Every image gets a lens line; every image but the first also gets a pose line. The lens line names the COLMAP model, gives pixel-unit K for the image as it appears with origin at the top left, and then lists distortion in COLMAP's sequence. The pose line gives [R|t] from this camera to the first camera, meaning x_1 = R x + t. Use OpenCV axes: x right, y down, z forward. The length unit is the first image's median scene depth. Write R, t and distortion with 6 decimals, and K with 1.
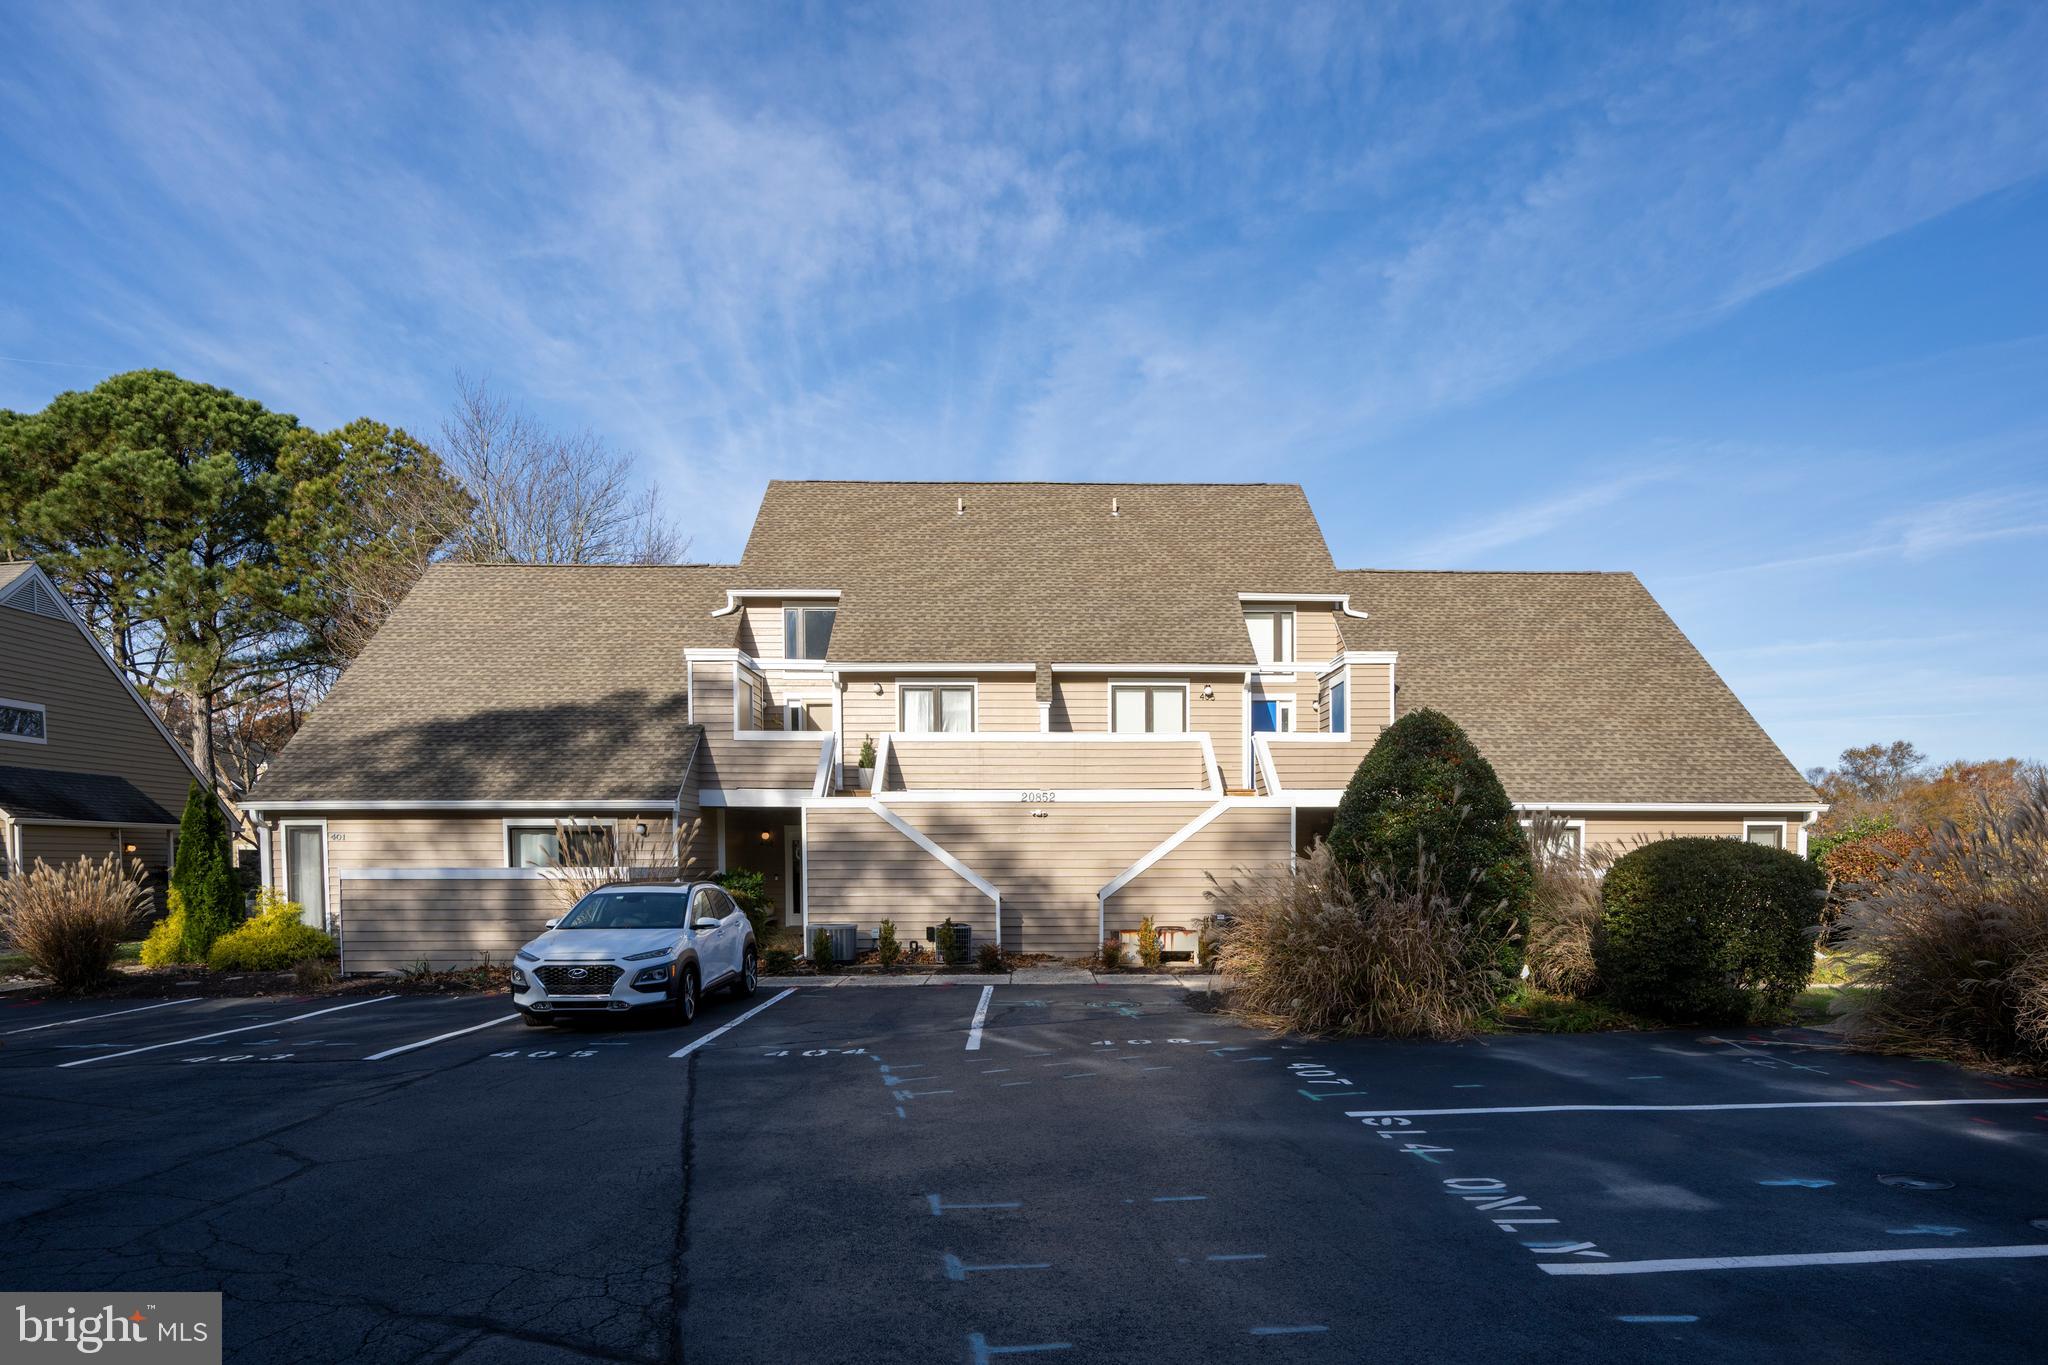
lens RADIAL K [[1266.6, 0, 1024.0], [0, 1266.6, 682.5], [0, 0, 1]] dist [0.001288, 0.003271]
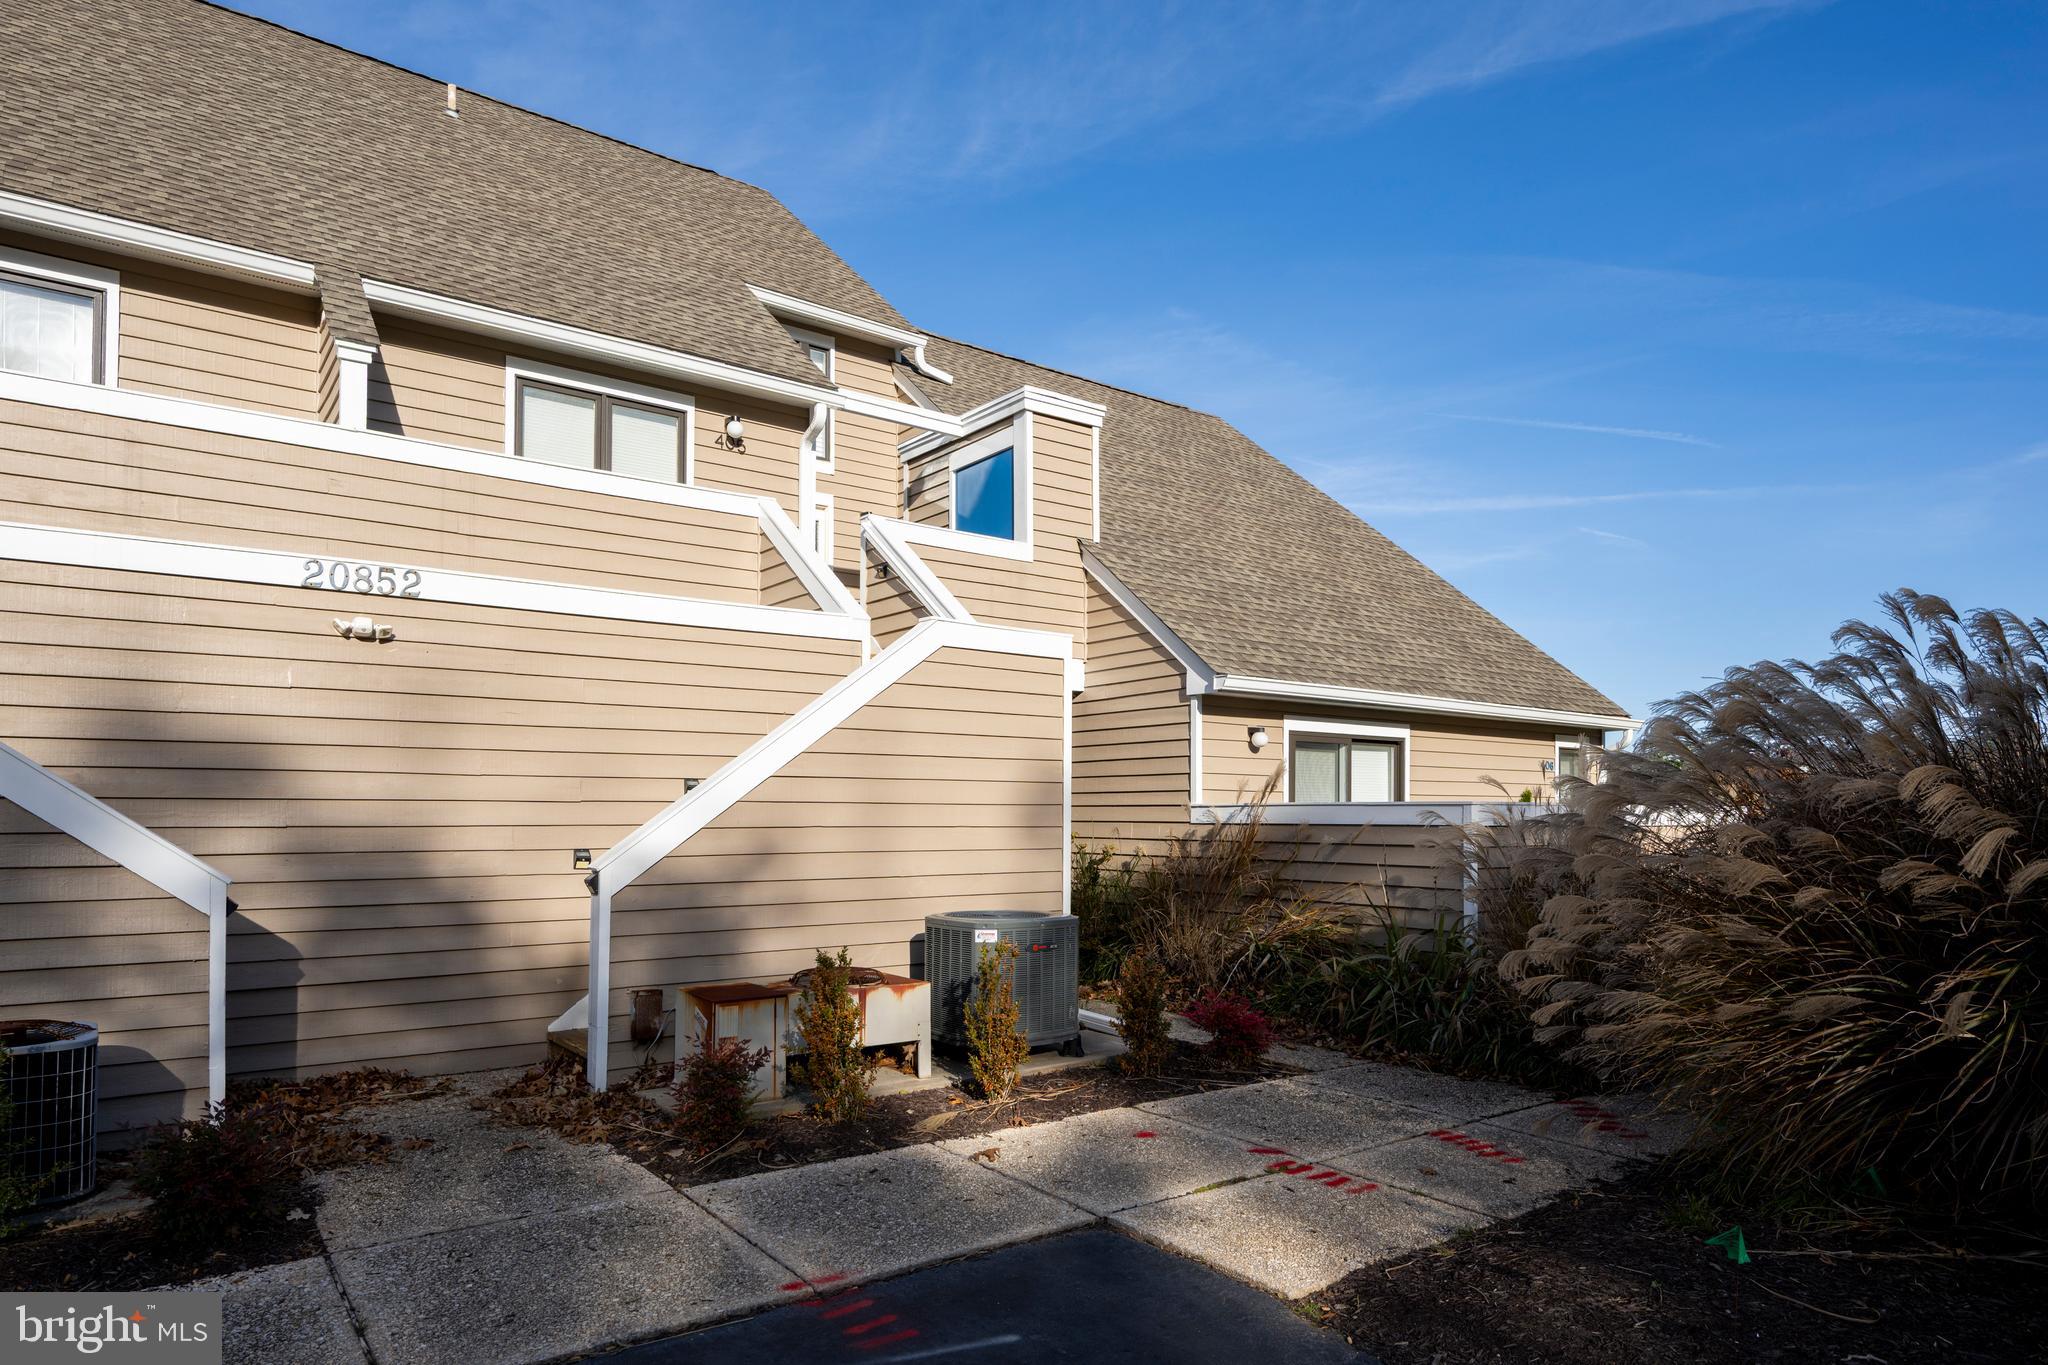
lens RADIAL K [[1266.6, 0, 1024.0], [0, 1266.6, 682.5], [0, 0, 1]] dist [0.001288, 0.003271]
pose [[0.794732, 0.067080, 0.603242, -0.042365], [-0.075590, 0.997075, -0.011288, 0.095511], [-0.602235, -0.036628, 0.797478, 0.569319]]
